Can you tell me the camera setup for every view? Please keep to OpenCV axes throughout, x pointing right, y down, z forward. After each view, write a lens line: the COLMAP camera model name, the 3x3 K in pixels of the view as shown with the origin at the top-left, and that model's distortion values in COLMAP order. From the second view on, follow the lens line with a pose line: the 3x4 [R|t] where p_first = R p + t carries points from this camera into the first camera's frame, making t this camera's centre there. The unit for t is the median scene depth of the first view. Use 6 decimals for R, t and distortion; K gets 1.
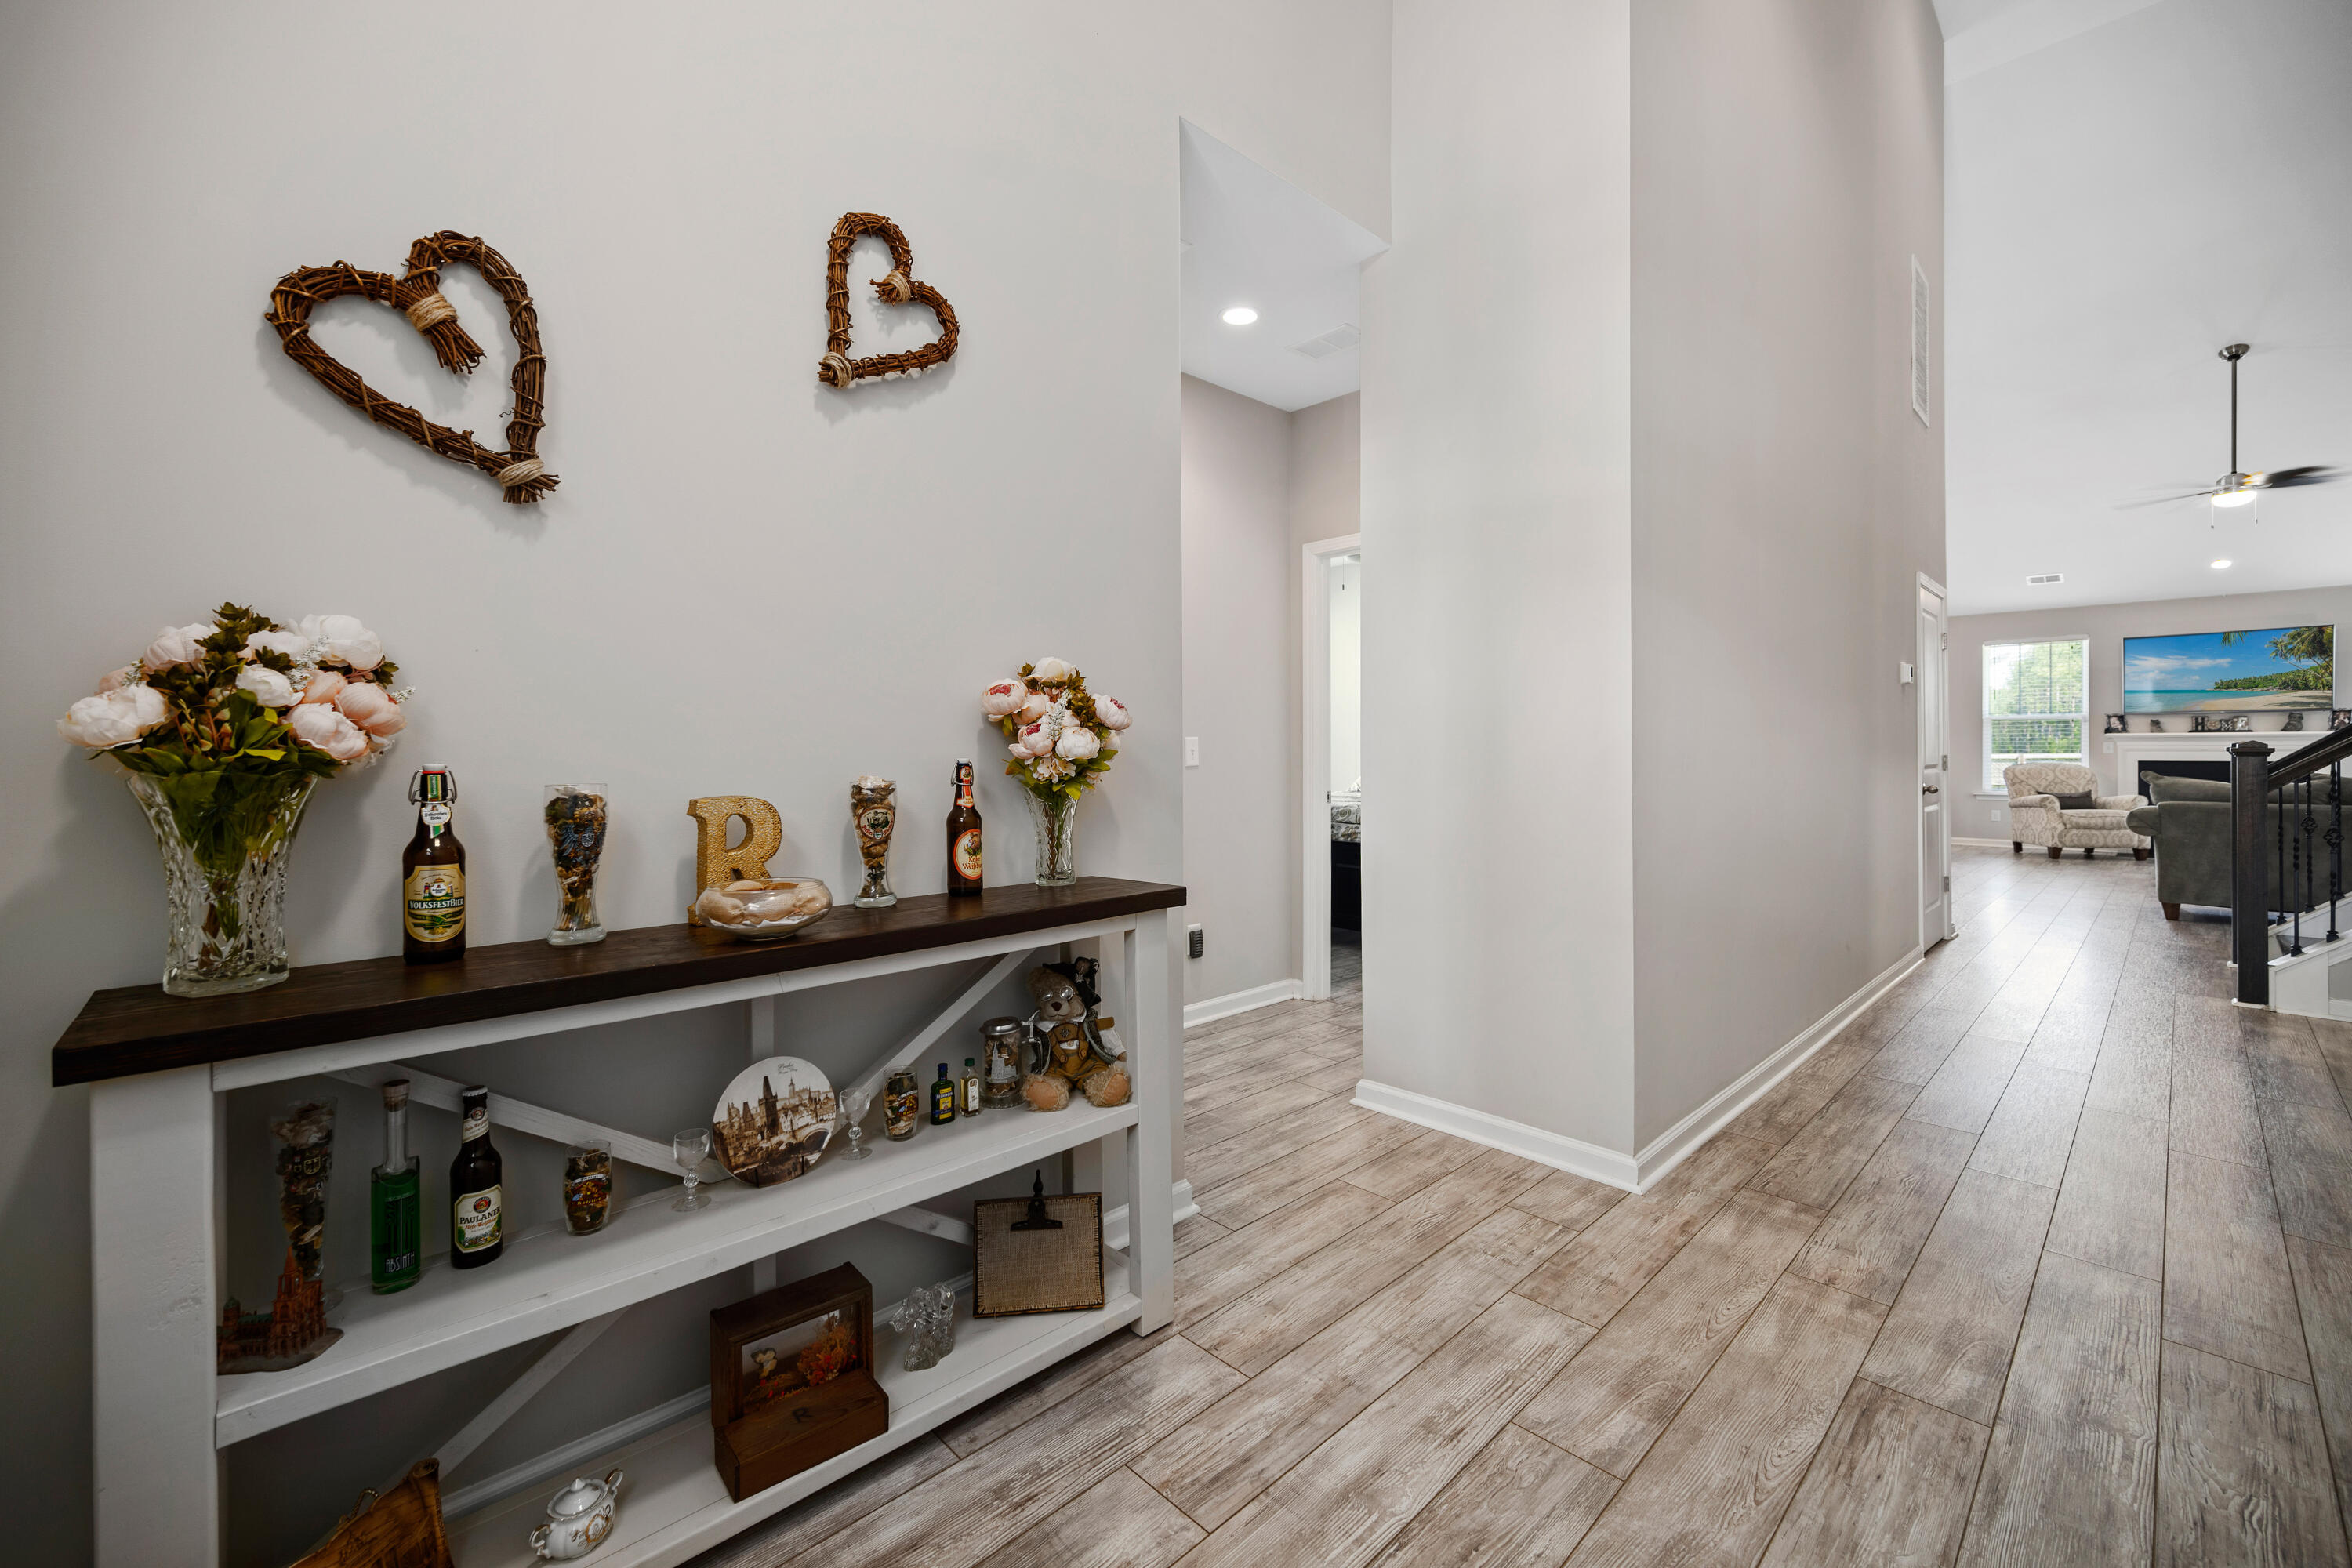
lens RADIAL K [[944.9, 0, 1175.5], [0, 944.9, 751.5], [0, 0, 1]] dist [-0.000282, 0.000926]
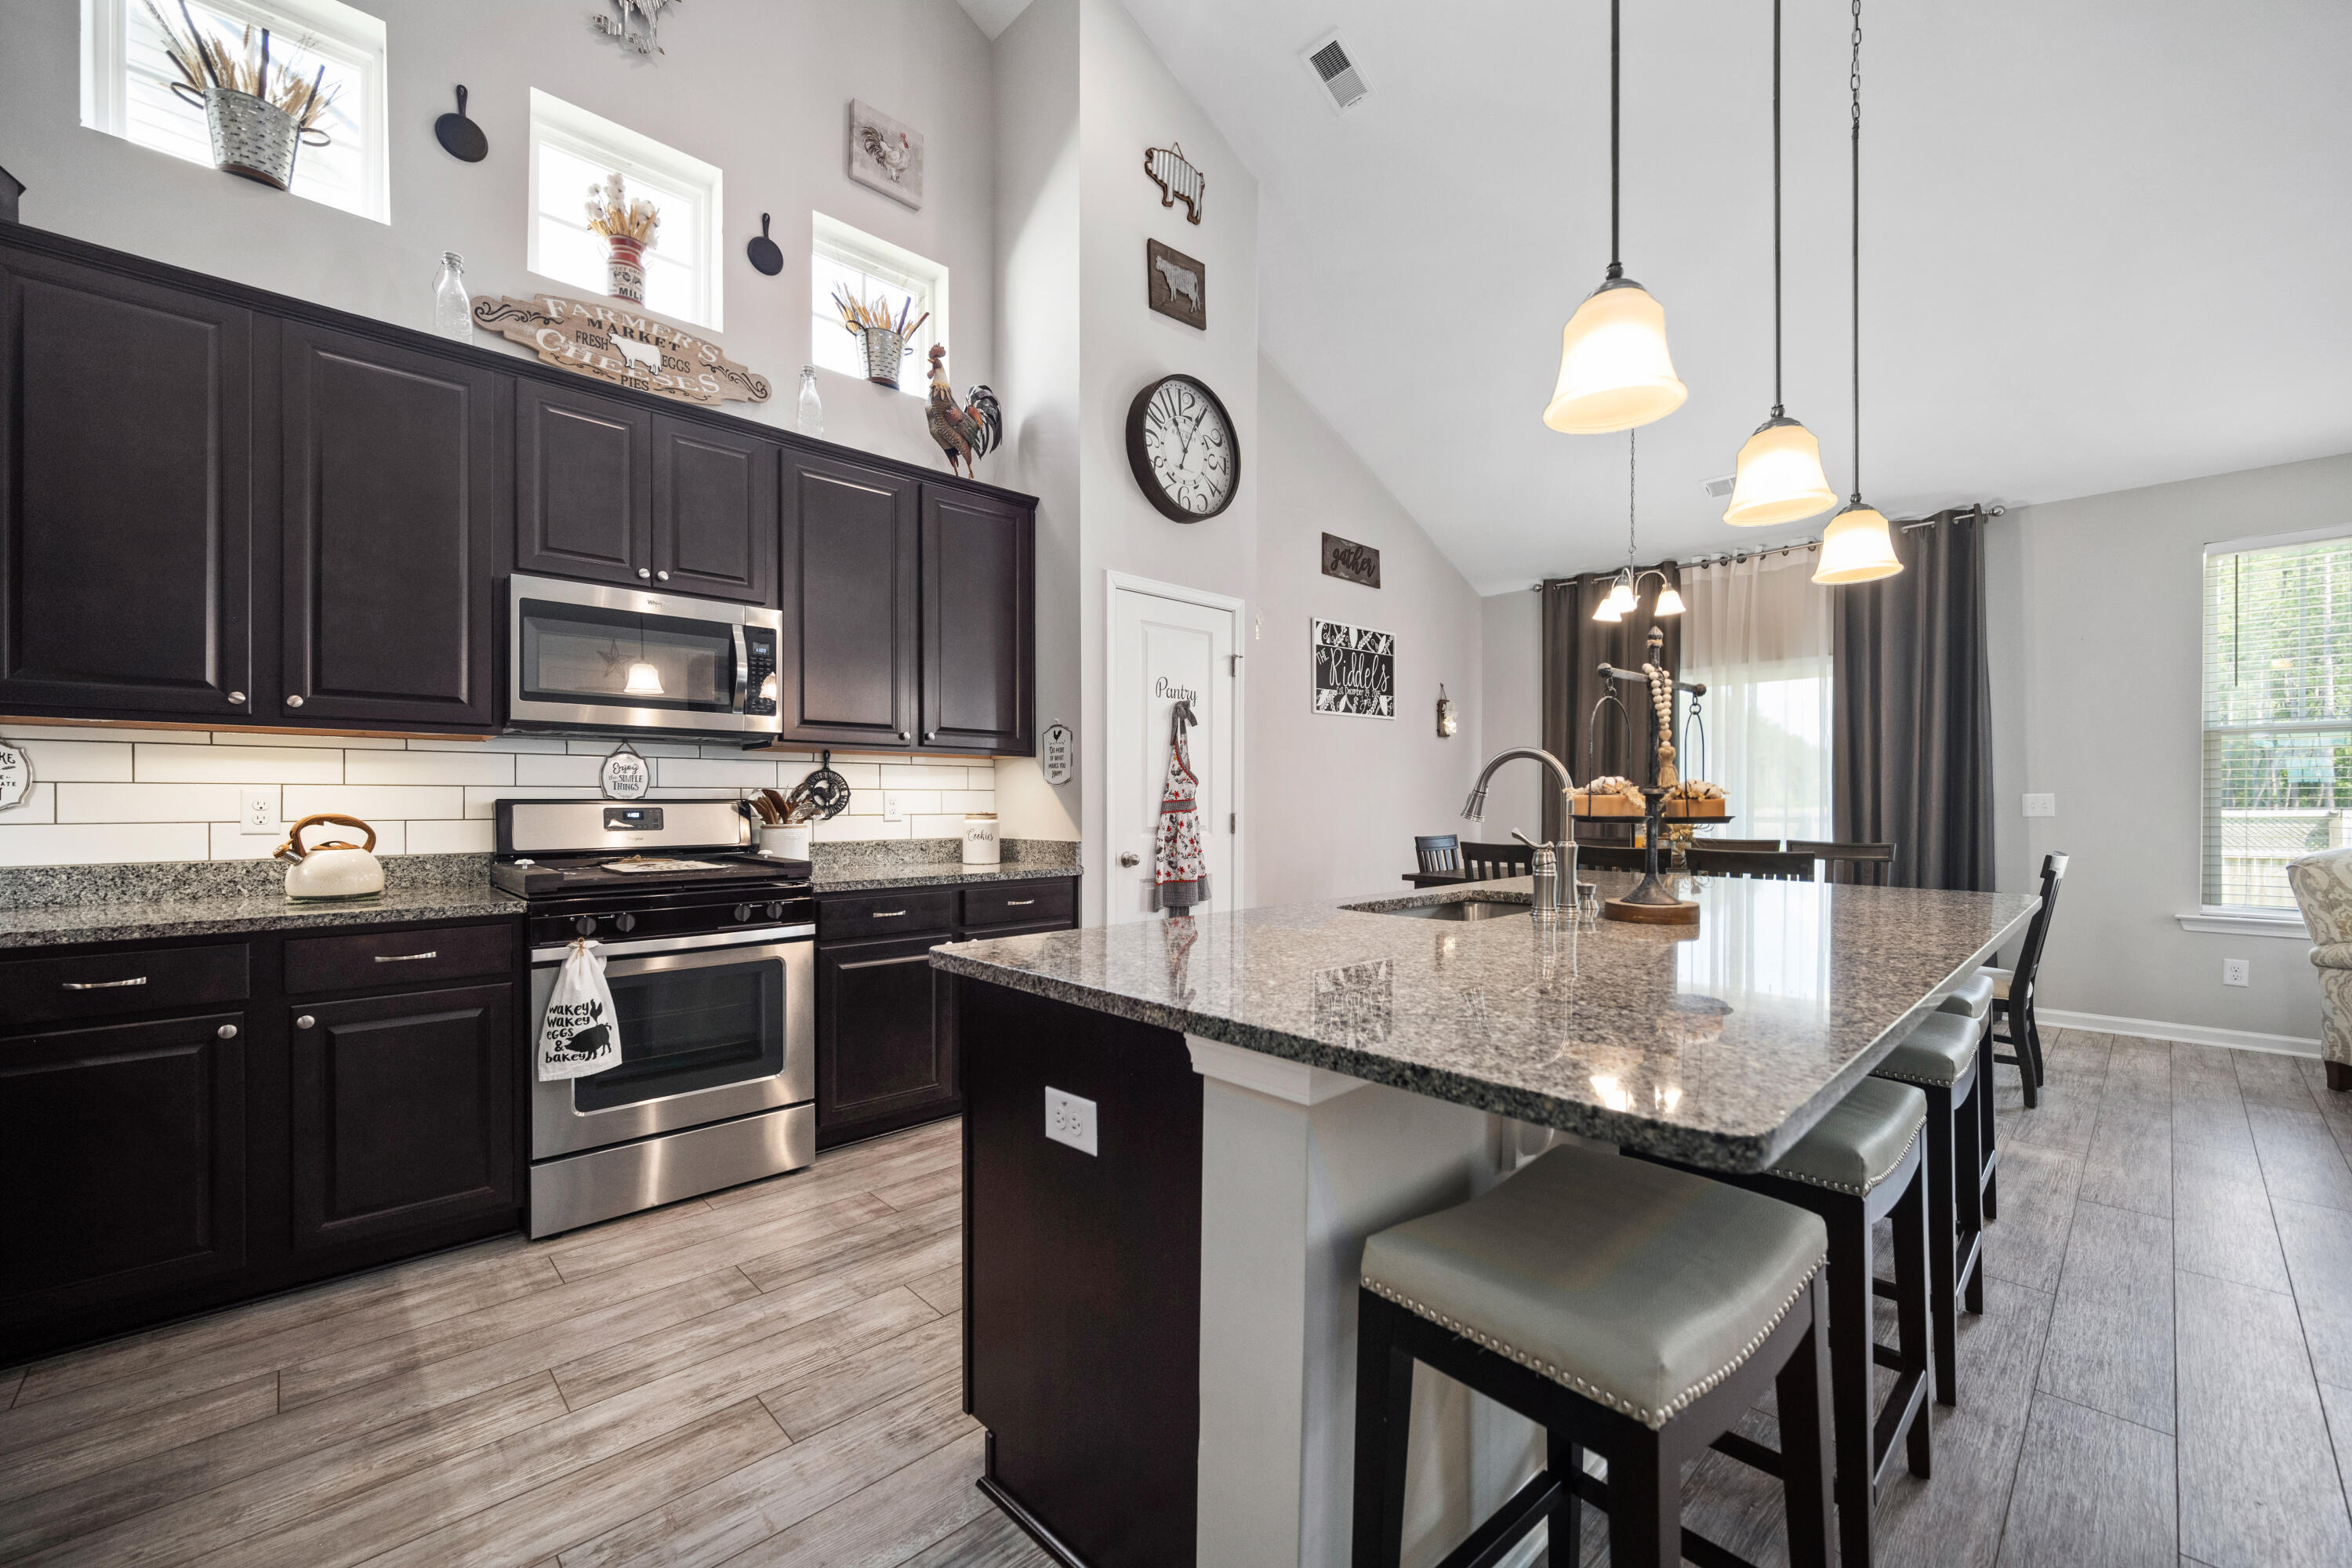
lens RADIAL K [[944.9, 0, 1173.2], [0, 944.9, 806.2], [0, 0, 1]] dist [-0.000282, 0.000926]
pose [[0.999943, 0.005808, 0.008903, 0.445030], [-0.005807, 0.999983, -0.000189, -0.000505], [-0.008904, 0.000137, 0.999960, 0.651769]]
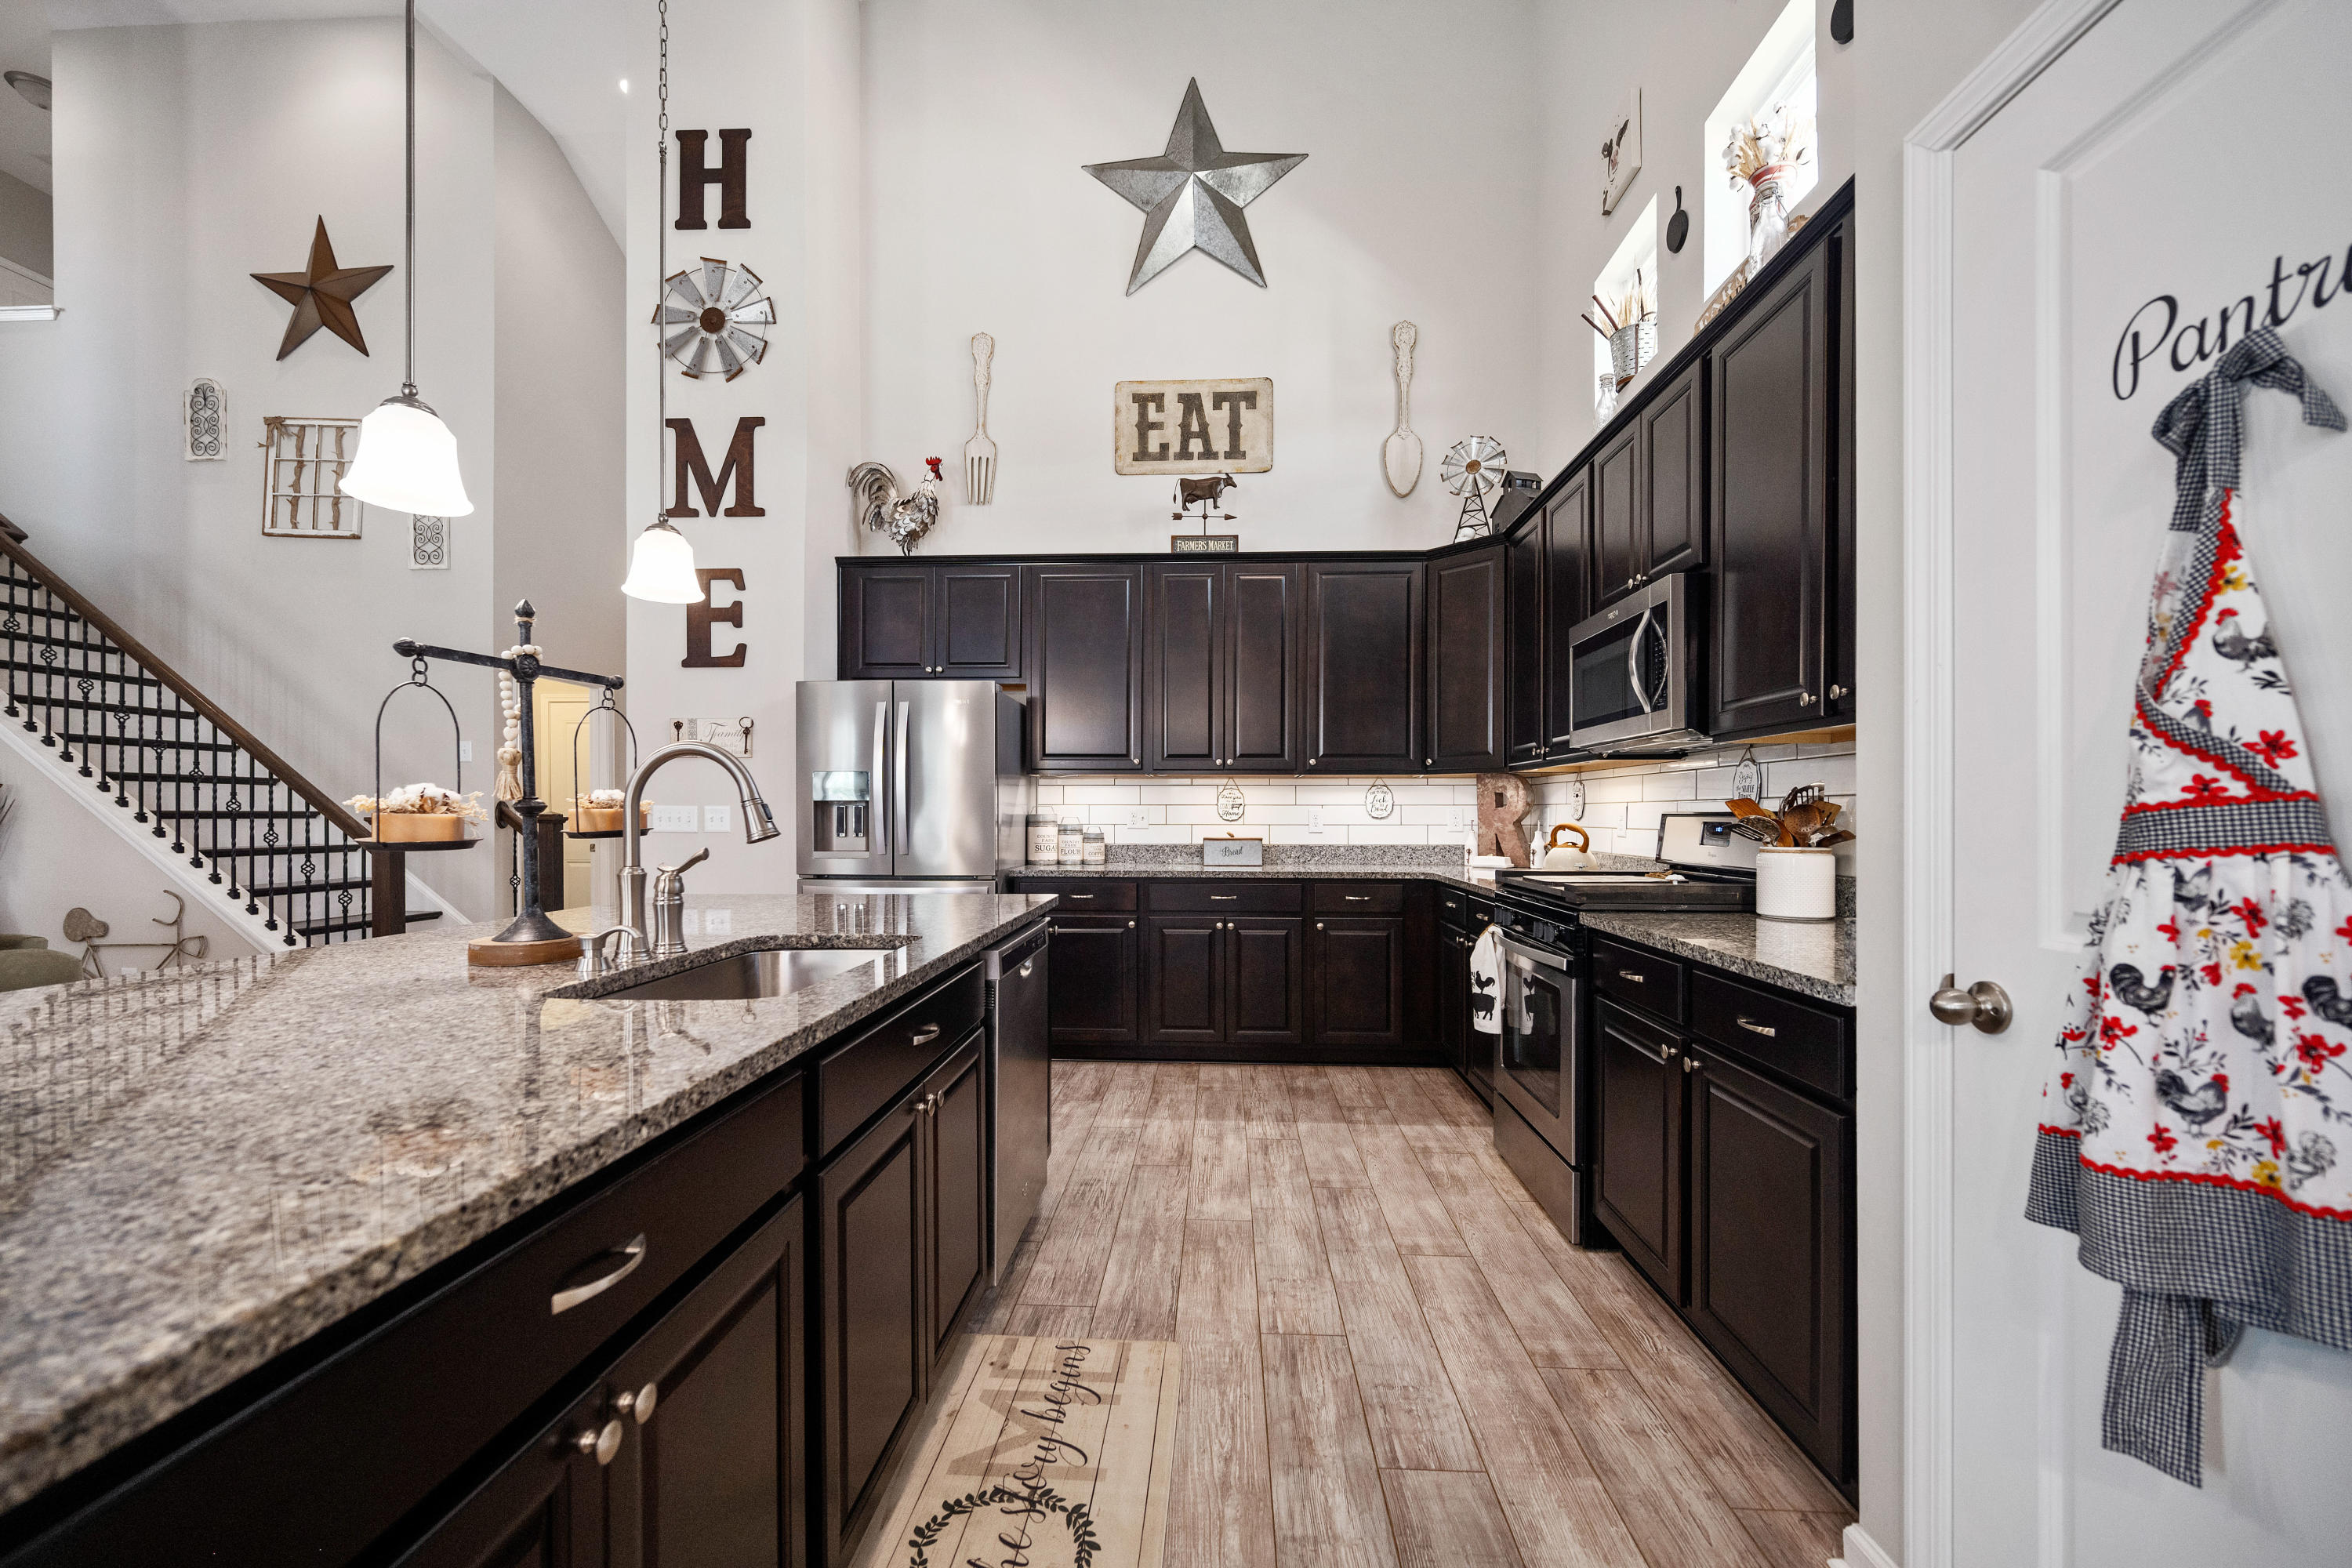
lens RADIAL K [[944.9, 0, 1168.8], [0, 944.9, 819.3], [0, 0, 1]] dist [-0.000282, 0.000926]
pose [[-0.724376, 0.009161, -0.689344, 0.583556], [0.000556, 0.999919, 0.012704, -0.003433], [0.689404, 0.008820, -0.724323, 1.051842]]
